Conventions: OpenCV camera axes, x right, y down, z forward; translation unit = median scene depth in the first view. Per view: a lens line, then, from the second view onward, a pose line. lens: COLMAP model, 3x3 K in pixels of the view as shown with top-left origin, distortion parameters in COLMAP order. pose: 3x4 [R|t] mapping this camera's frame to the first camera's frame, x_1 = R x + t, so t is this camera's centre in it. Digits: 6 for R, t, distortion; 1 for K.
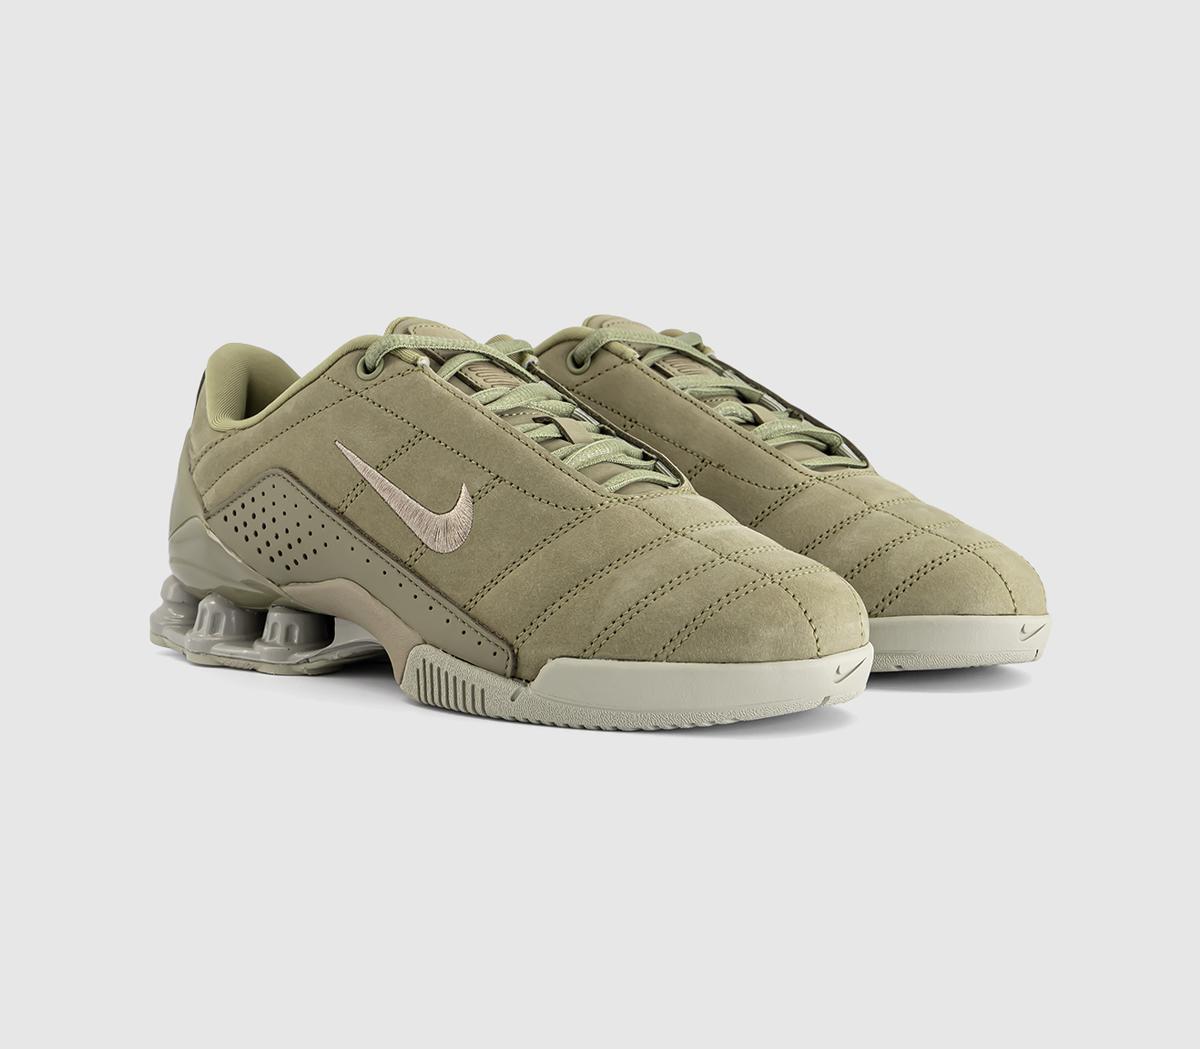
lens RADIAL K [[2096.4, 0, 600.0], [0, 2096.4, 524.5], [0, 0, 1]] dist [0.061054, 0.055161]
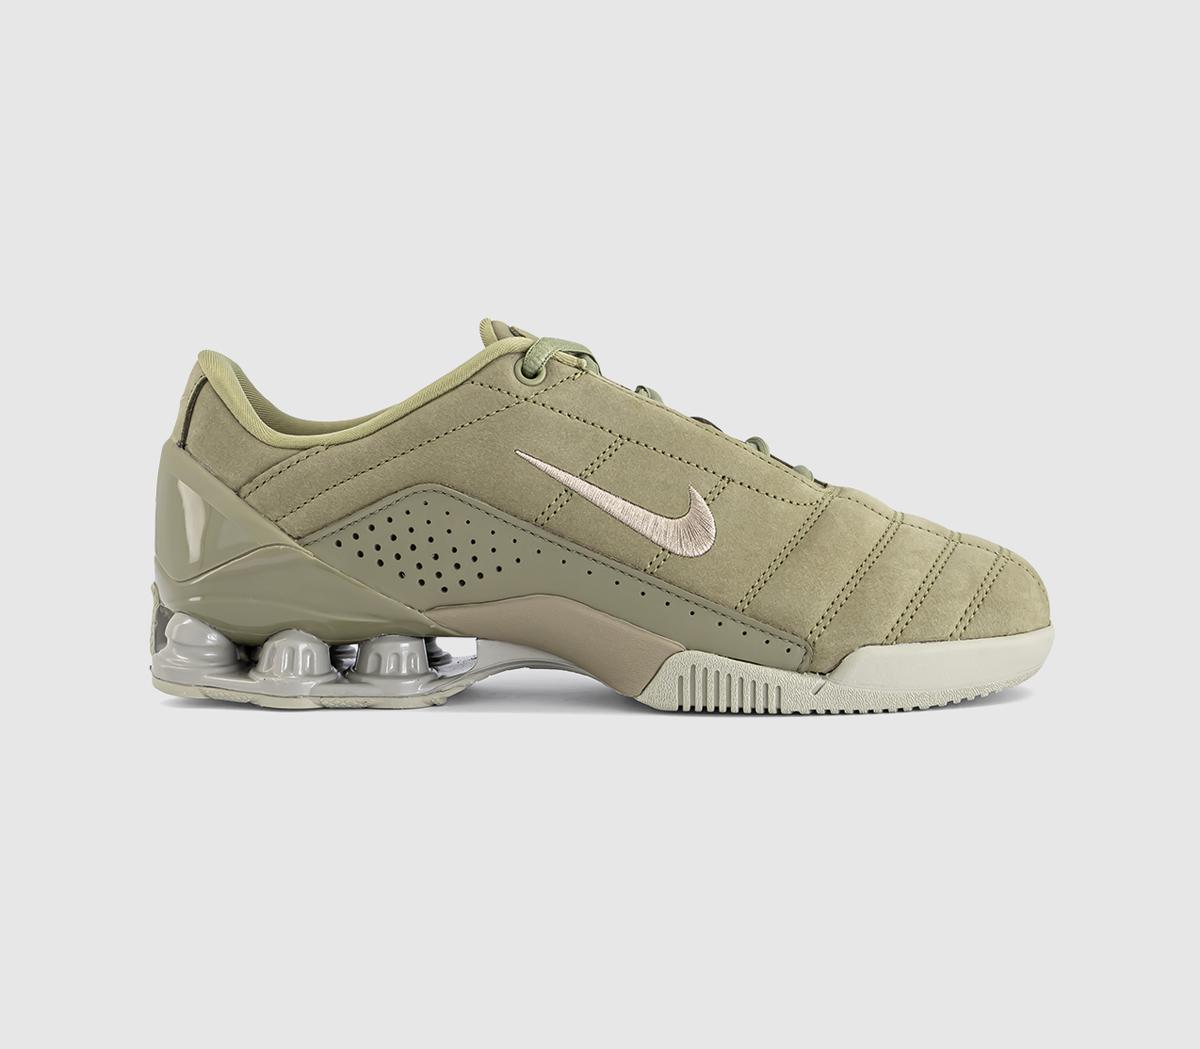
lens RADIAL K [[2096.4, 0, 600.0], [0, 2096.4, 524.5], [0, 0, 1]] dist [0.061054, 0.055161]
pose [[0.796409, -0.054152, 0.602329, -0.684474], [0.063901, 0.997943, 0.005228, -0.009275], [-0.601373, 0.034326, 0.798231, 0.232608]]
